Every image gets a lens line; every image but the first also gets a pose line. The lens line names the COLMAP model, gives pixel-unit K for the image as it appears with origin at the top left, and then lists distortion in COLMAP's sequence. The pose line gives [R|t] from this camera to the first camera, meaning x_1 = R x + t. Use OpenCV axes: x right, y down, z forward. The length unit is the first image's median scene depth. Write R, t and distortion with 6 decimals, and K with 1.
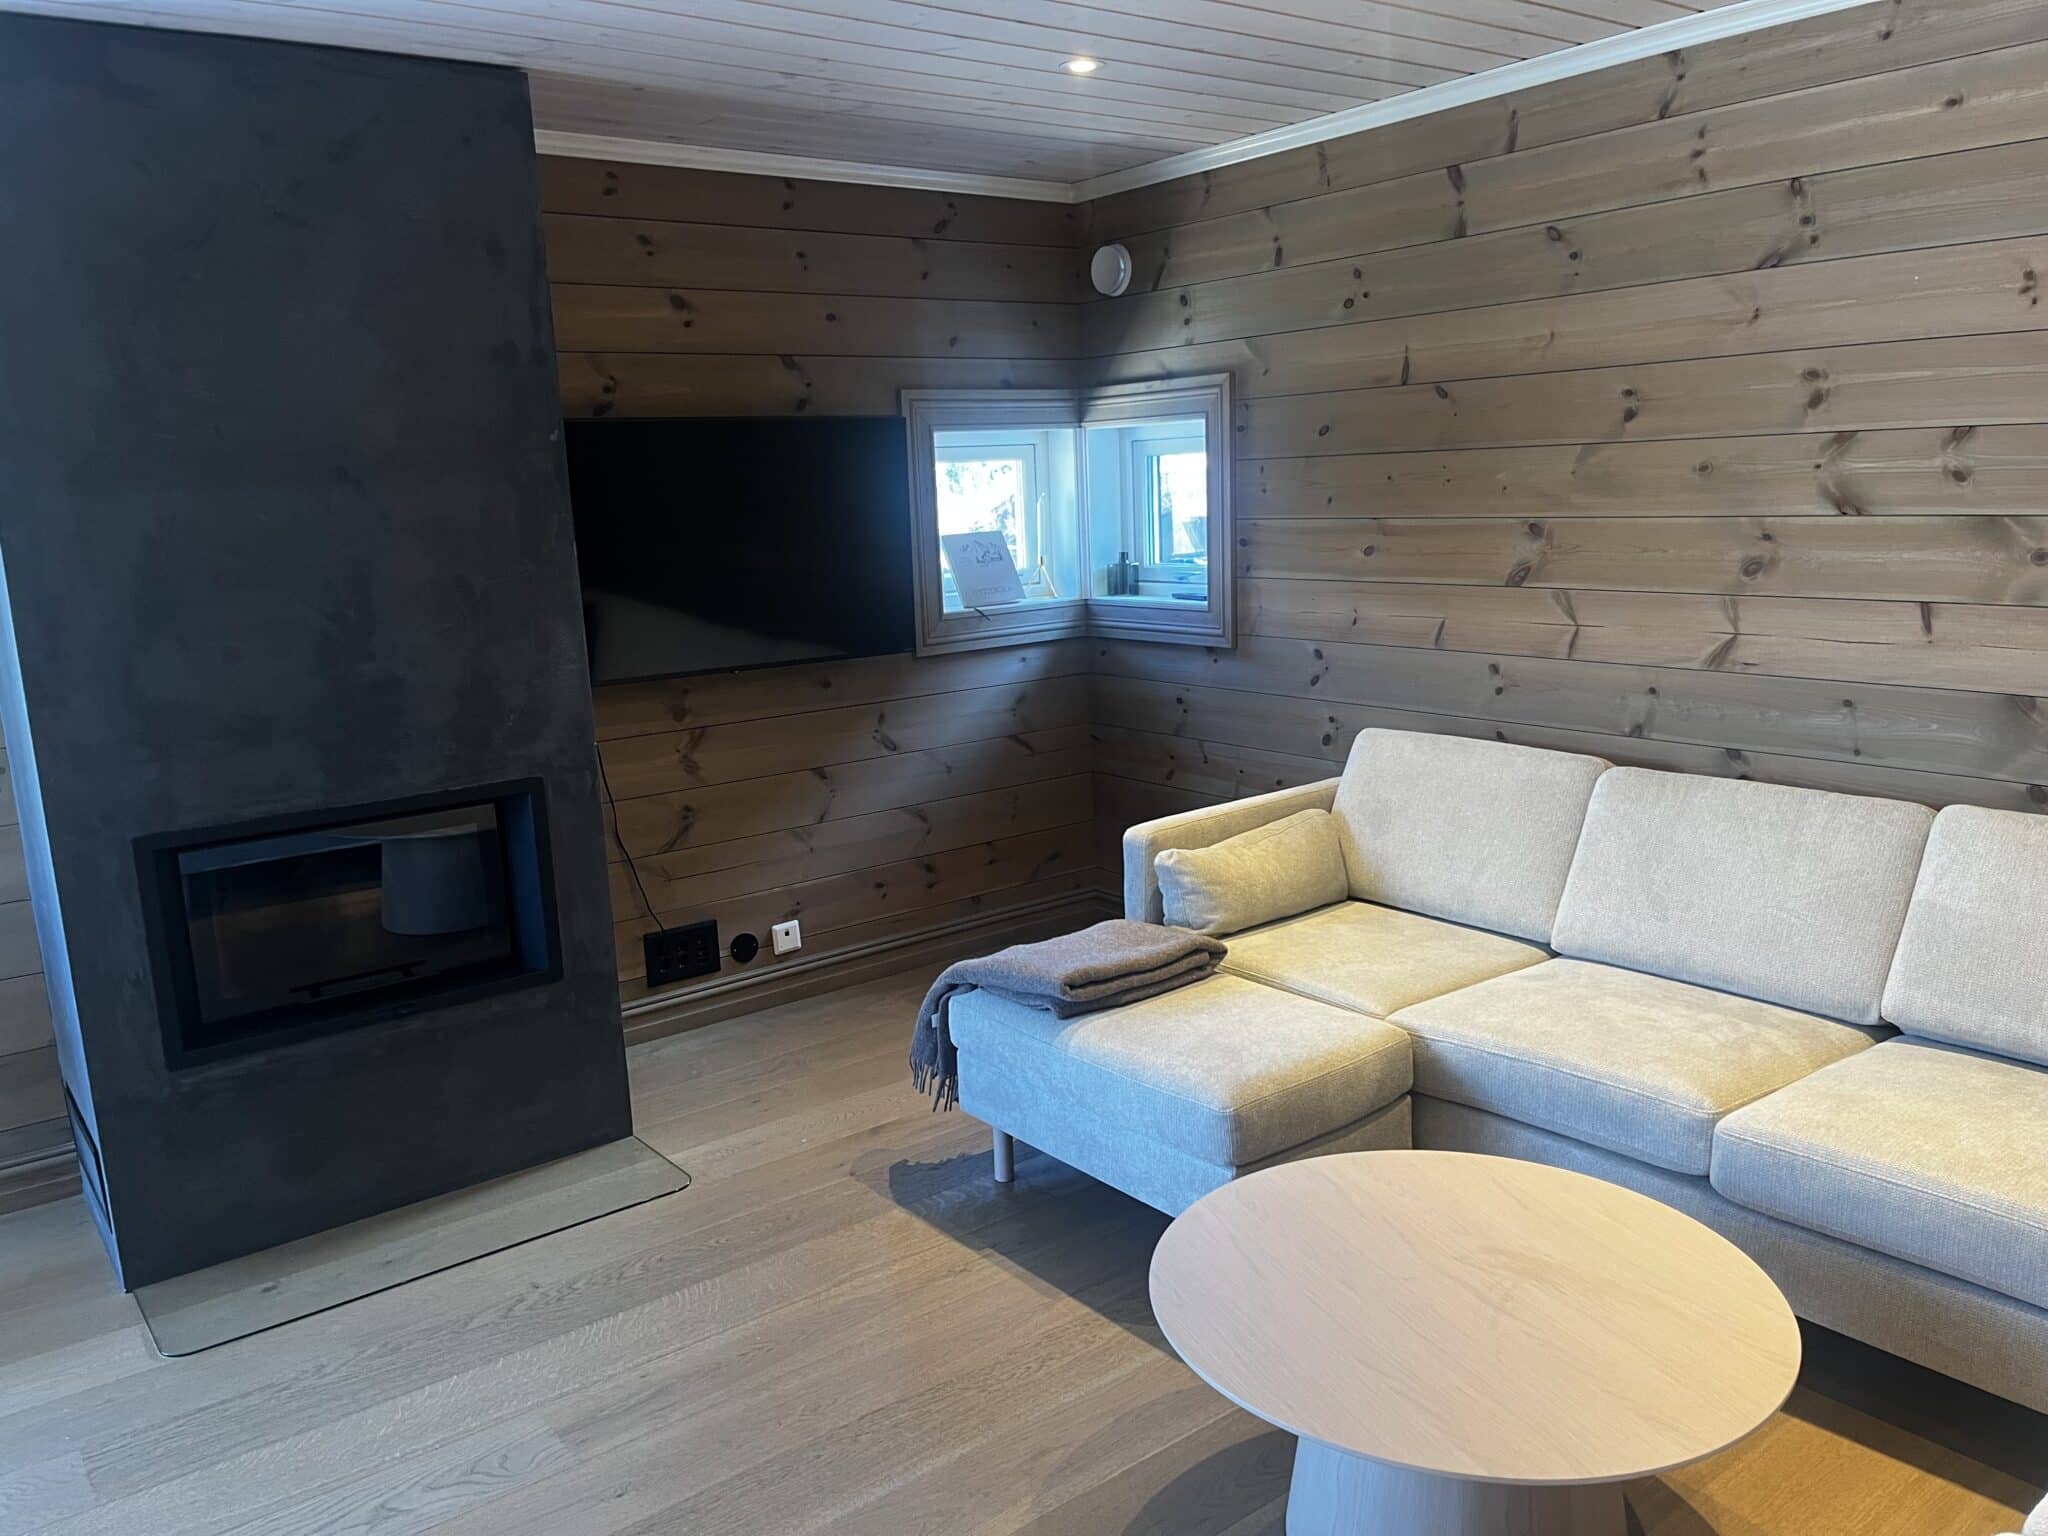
lens RADIAL K [[1571.3, 0, 1022.9], [0, 1571.3, 778.2], [0, 0, 1]] dist [0.034621, -0.031006]
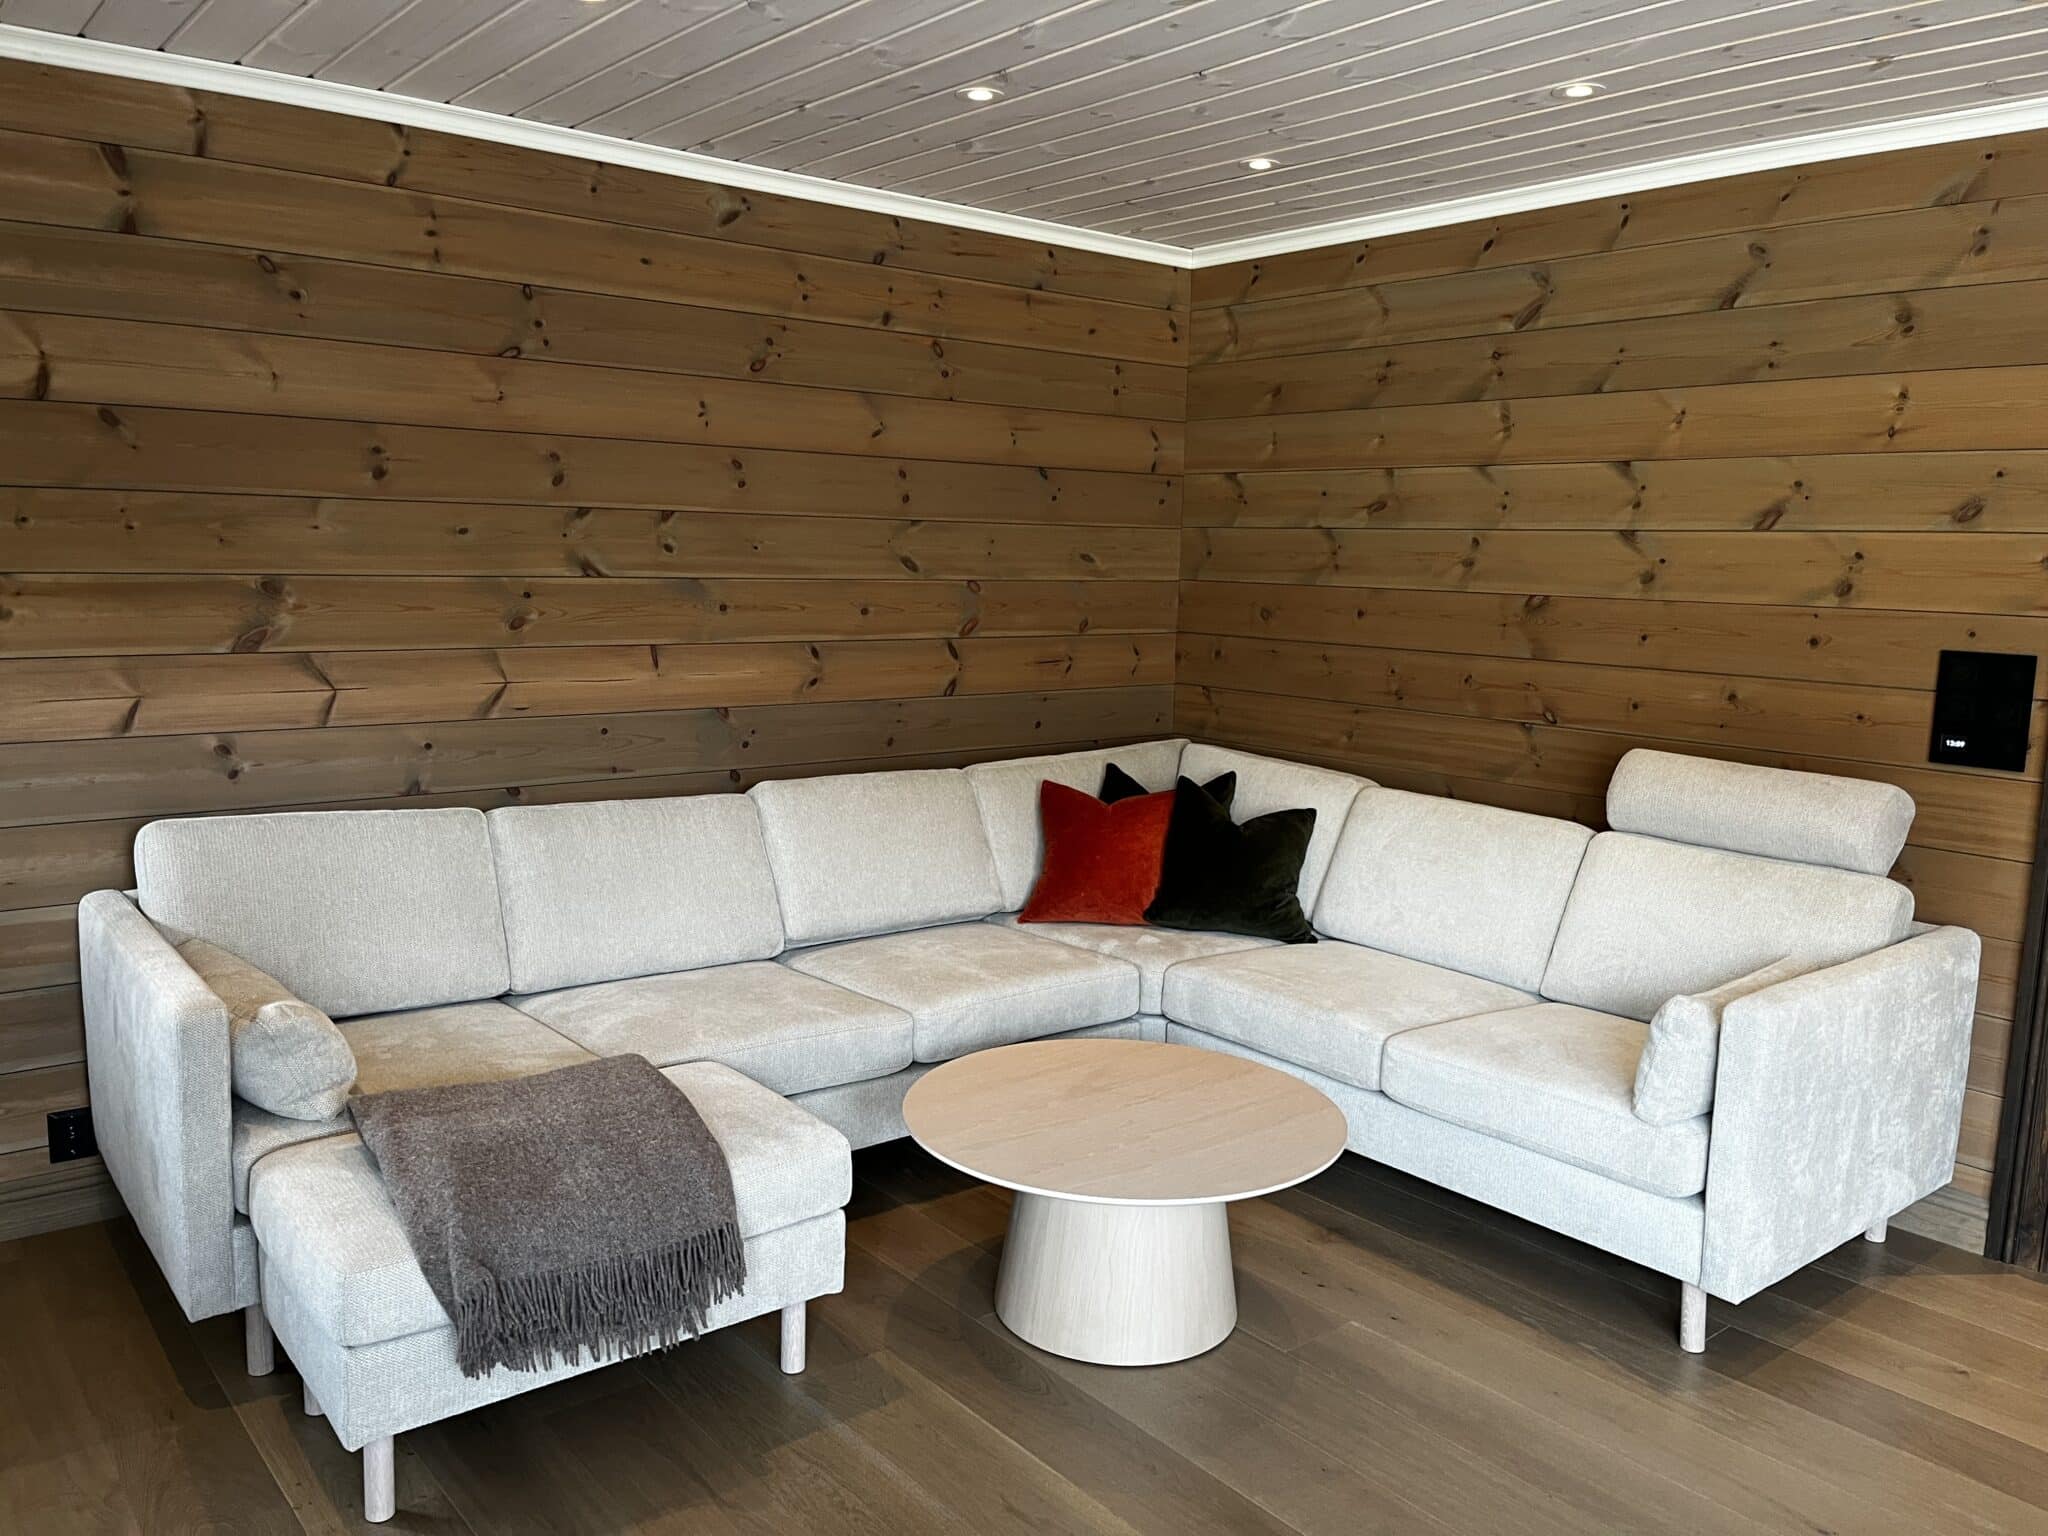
lens RADIAL K [[1571.3, 0, 1024.8], [0, 1571.3, 767.2], [0, 0, 1]] dist [0.034621, -0.031006]
pose [[-0.006116, -0.113565, 0.993512, -0.673483], [0.156082, 0.981245, 0.113124, -0.105670], [-0.987725, 0.155761, 0.011725, 0.668215]]
